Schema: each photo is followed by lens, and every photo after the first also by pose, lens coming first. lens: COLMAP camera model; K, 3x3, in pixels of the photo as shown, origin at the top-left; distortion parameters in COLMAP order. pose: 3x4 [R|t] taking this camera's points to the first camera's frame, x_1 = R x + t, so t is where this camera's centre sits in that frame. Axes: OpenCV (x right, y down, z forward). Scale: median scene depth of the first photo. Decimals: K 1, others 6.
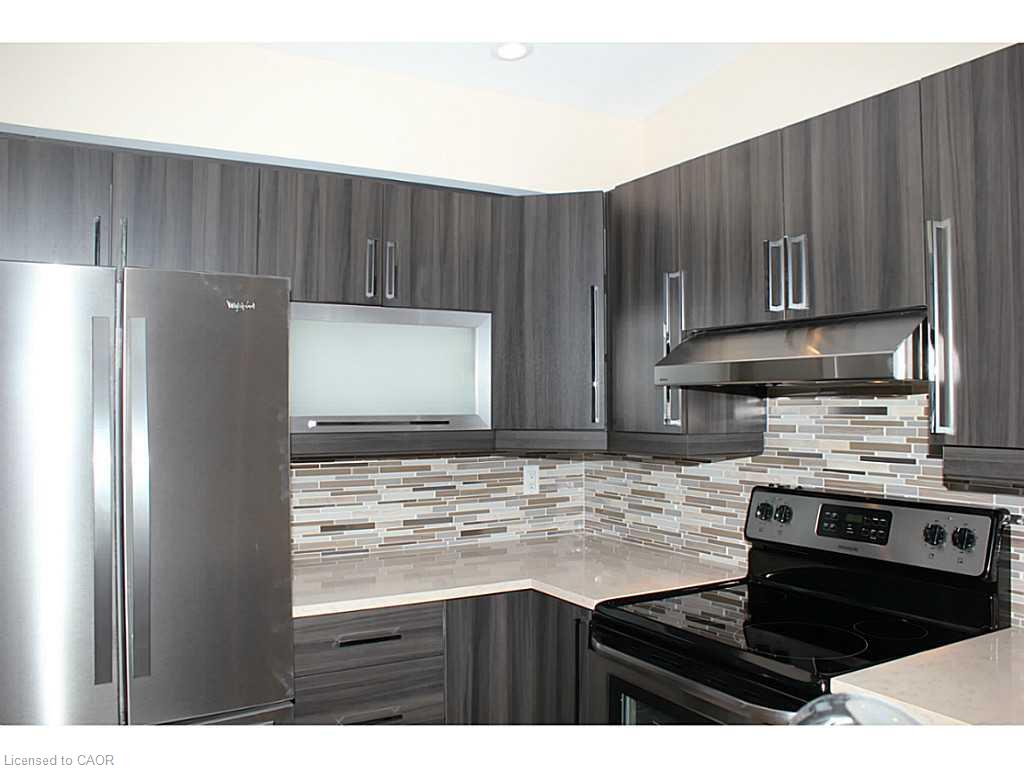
lens RADIAL K [[846.2, 0, 495.1], [0, 846.2, 385.7], [0, 0, 1]] dist [-0.091304, 0.011220]
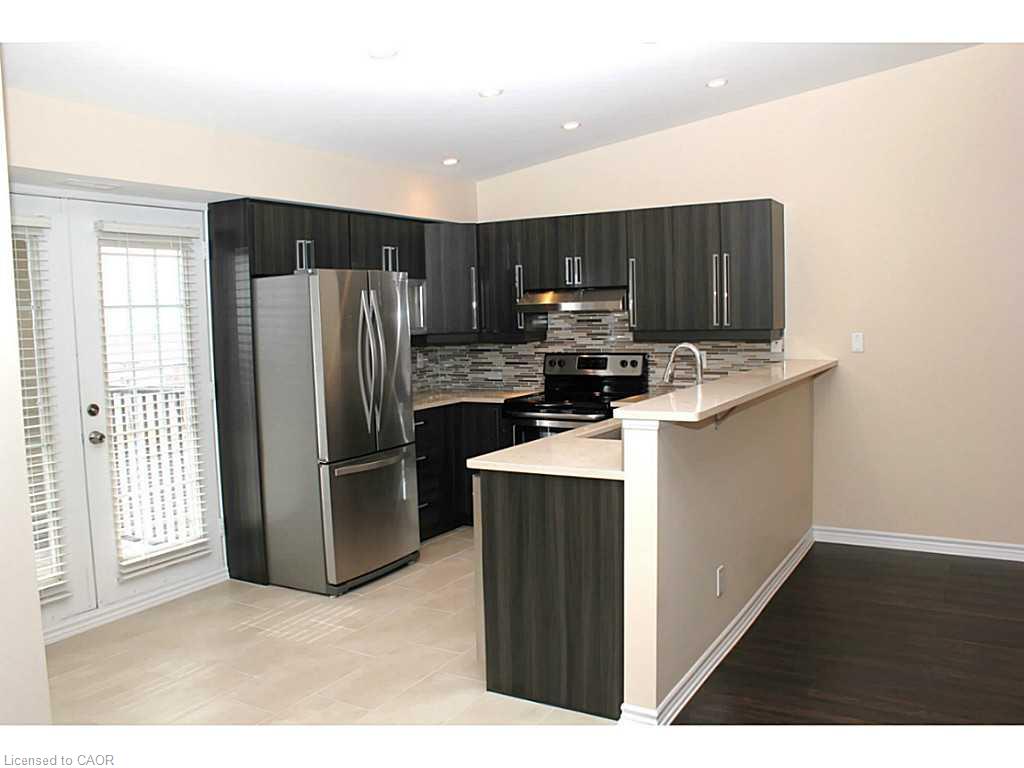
lens RADIAL K [[838.4, 0, 512.0], [0, 838.4, 384.0], [0, 0, 1]] dist [-0.128051, -0.003598]
pose [[0.857127, -0.062788, 0.511263, -0.903008], [0.013149, 0.994887, 0.100138, -0.030987], [-0.514937, -0.079109, 0.853570, -0.901320]]
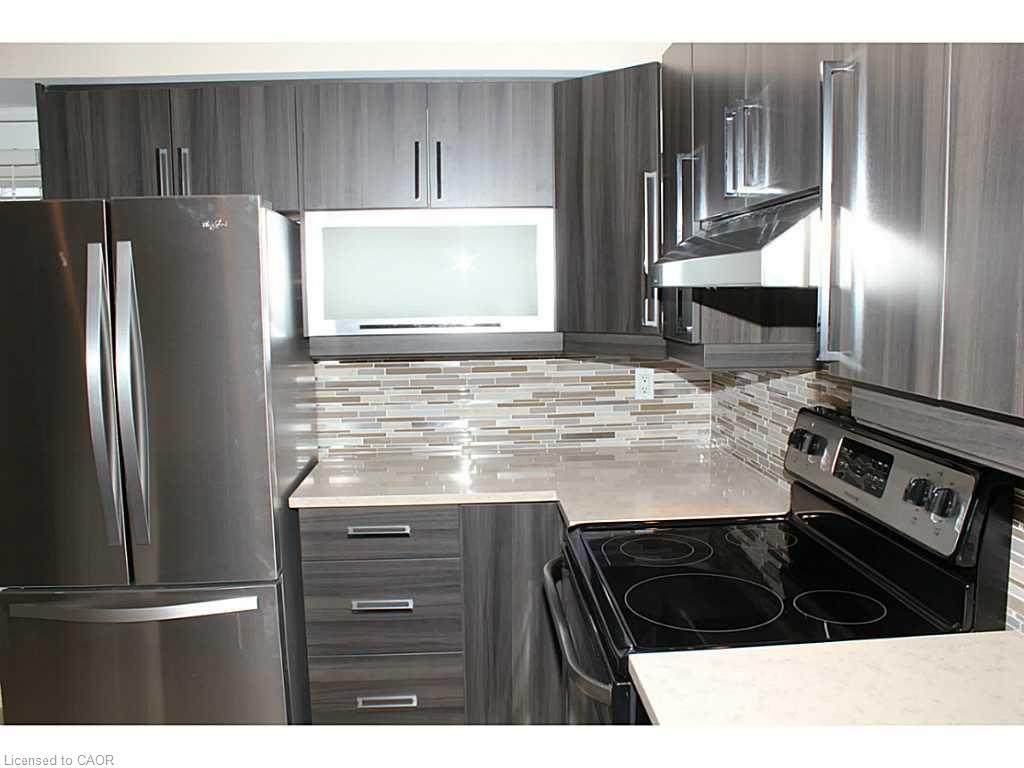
lens RADIAL K [[838.4, 0, 512.0], [0, 838.4, 384.0], [0, 0, 1]] dist [-0.128051, -0.003598]
pose [[0.897646, 0.038656, -0.439019, 0.370264], [0.021792, 0.991034, 0.131818, -0.014873], [0.440179, -0.127893, 0.888755, 0.140023]]
